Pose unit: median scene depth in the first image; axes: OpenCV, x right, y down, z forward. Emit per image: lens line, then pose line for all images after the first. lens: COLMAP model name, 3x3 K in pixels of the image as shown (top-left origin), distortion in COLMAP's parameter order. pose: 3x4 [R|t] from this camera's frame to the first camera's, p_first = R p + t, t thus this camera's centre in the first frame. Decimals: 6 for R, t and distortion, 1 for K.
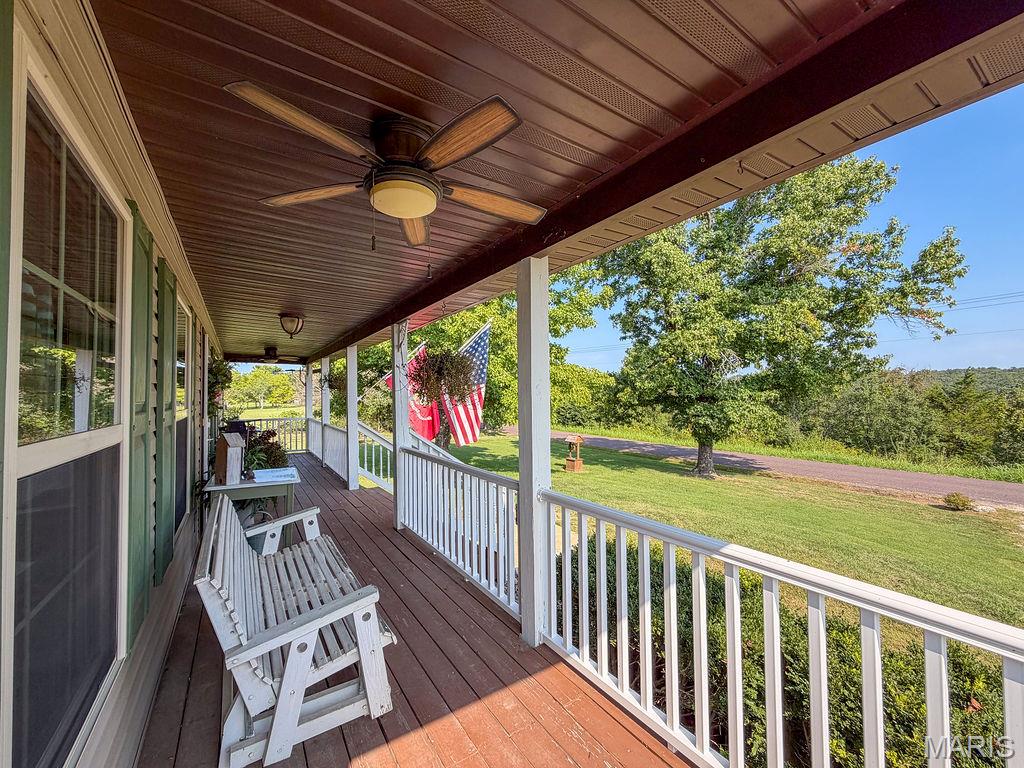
lens RADIAL K [[412.3, 0, 509.7], [0, 412.3, 382.2], [0, 0, 1]] dist [0.000698, -0.000346]
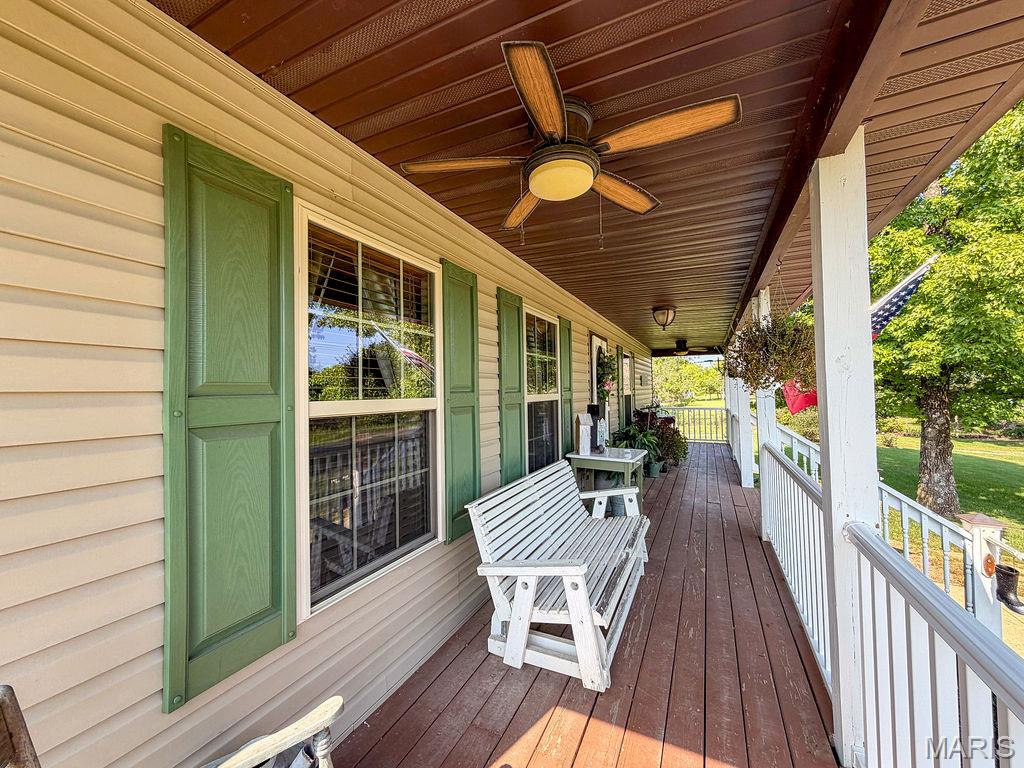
lens RADIAL K [[412.3, 0, 509.7], [0, 412.3, 382.2], [0, 0, 1]] dist [0.000698, -0.000346]
pose [[0.509355, -0.017324, -0.860382, 0.452610], [0.032535, 0.999470, -0.000864, 0.040945], [0.859941, -0.027553, 0.509649, 0.309085]]
